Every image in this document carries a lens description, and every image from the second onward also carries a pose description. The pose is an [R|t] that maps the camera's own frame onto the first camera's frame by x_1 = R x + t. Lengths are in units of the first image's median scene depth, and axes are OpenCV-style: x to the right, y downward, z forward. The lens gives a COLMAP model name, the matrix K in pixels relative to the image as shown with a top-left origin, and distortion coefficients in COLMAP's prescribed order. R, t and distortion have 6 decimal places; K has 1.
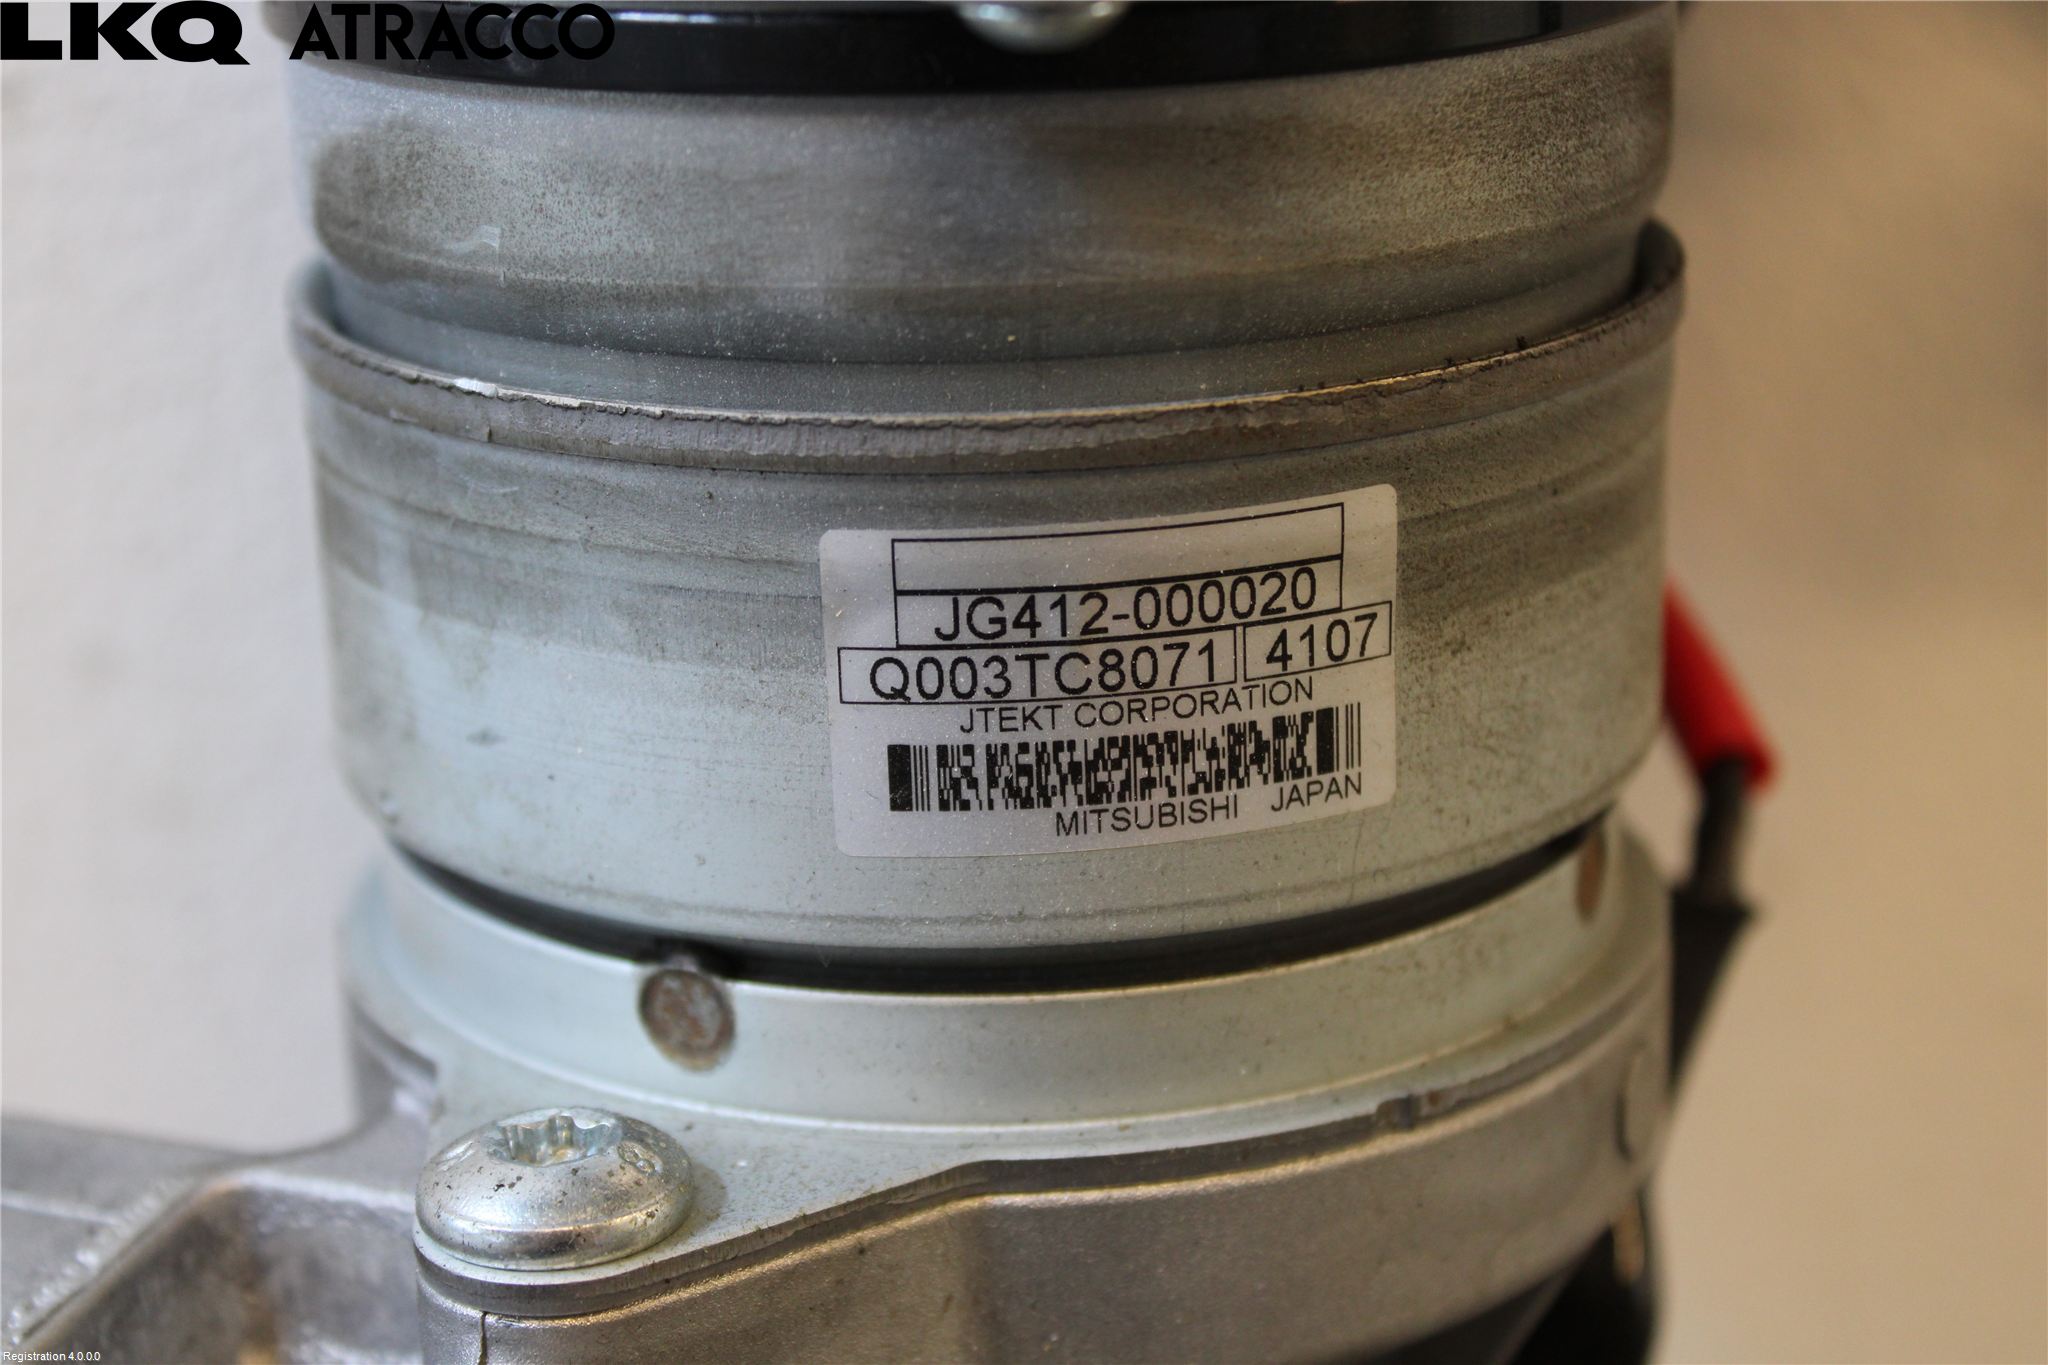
lens RADIAL K [[3837.6, 0, 1019.7], [0, 3837.6, 687.4], [0, 0, 1]] dist [0.028522, 0.000000]
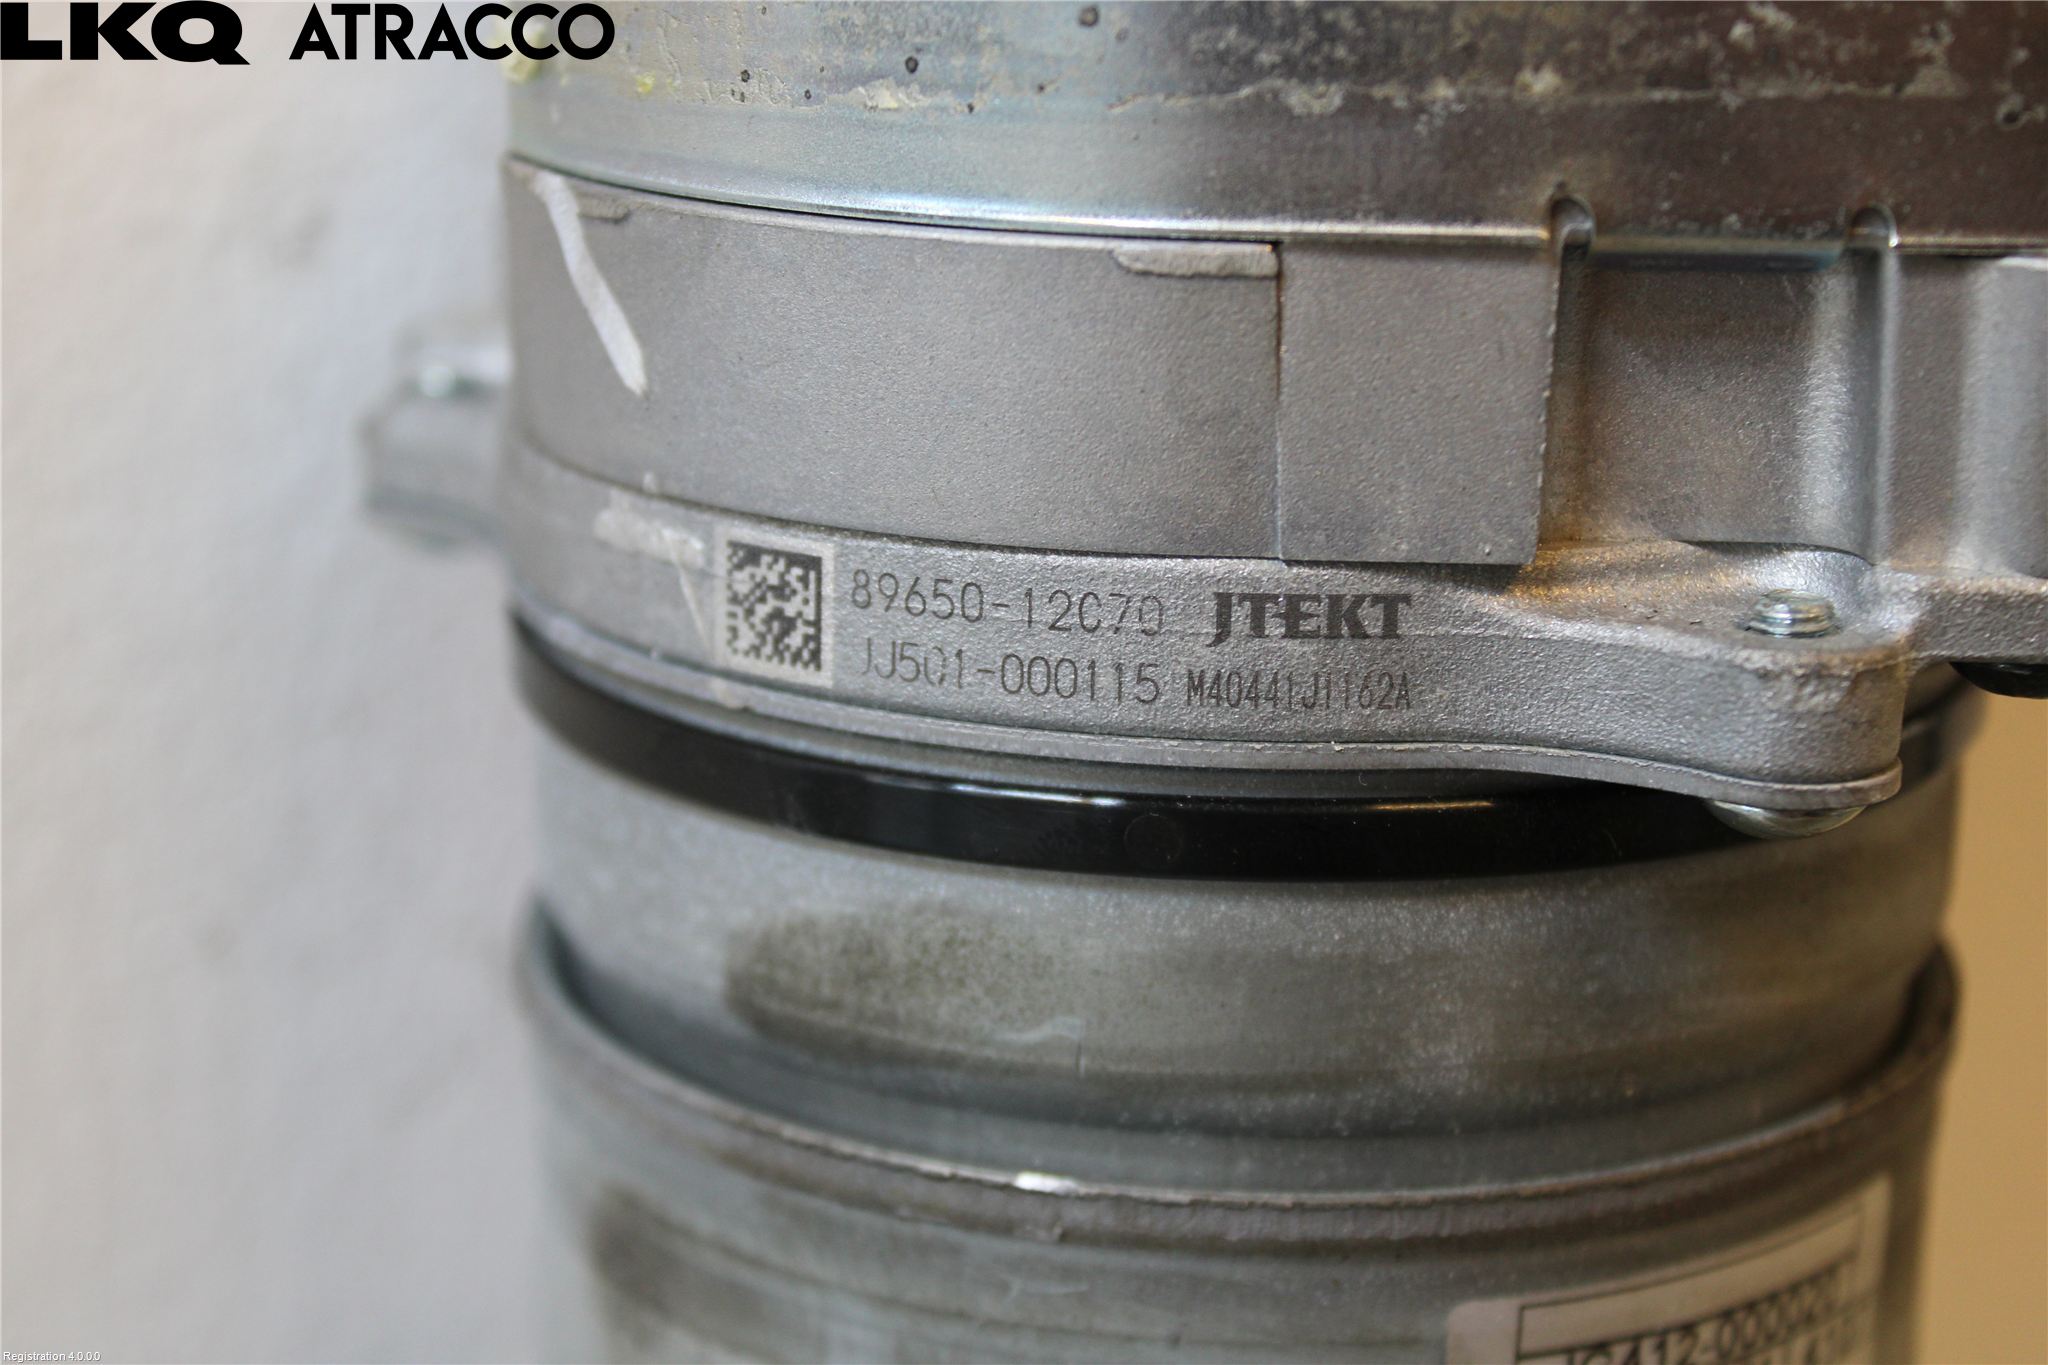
lens RADIAL K [[4046.5, 0, 1019.1], [0, 4046.5, 688.9], [0, 0, 1]] dist [-0.021817, 0.000000]
pose [[0.914602, -0.071784, 0.397931, -0.538382], [0.086403, 0.996081, -0.018901, -0.183473], [-0.395015, 0.051669, 0.917220, 0.102014]]
